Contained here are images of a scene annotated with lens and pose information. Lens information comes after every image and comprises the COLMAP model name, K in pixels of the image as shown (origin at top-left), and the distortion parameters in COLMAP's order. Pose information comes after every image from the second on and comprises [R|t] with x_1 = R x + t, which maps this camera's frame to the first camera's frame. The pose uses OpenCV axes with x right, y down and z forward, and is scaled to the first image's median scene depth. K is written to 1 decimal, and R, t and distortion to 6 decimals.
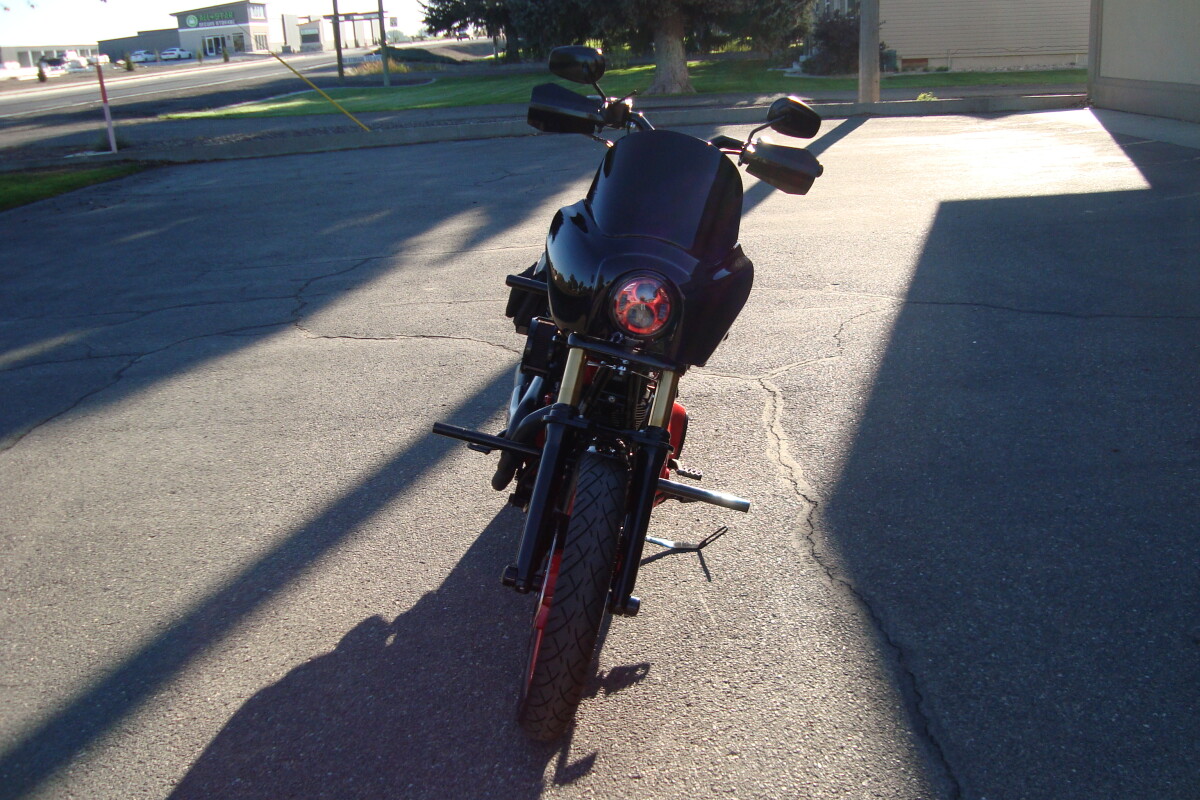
lens RADIAL K [[1166.8, 0, 614.9], [0, 1166.8, 405.5], [0, 0, 1]] dist [-0.210495, 0.236057]
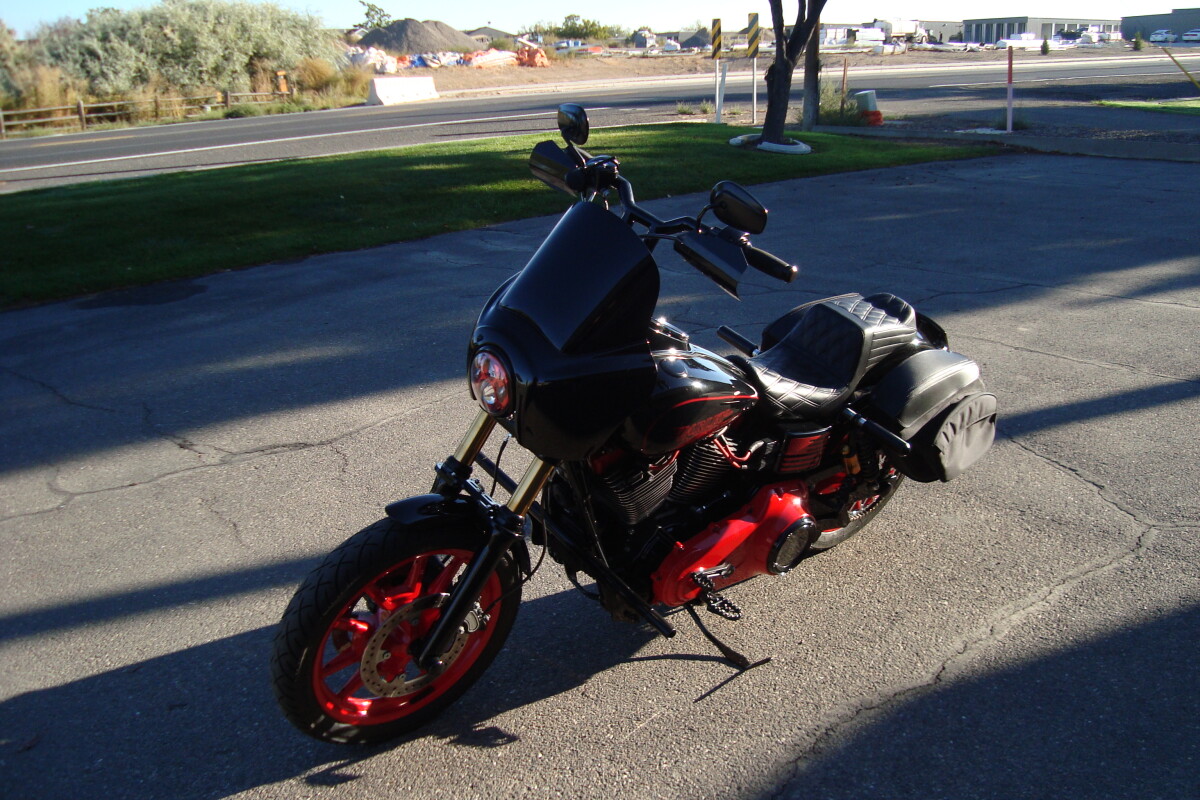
lens RADIAL K [[1166.8, 0, 614.9], [0, 1166.8, 405.5], [0, 0, 1]] dist [-0.210495, 0.236057]
pose [[0.668156, 0.260462, -0.696941, 0.095034], [-0.245966, 0.961381, 0.123482, -0.026187], [0.702188, 0.088919, 0.706418, 0.047141]]
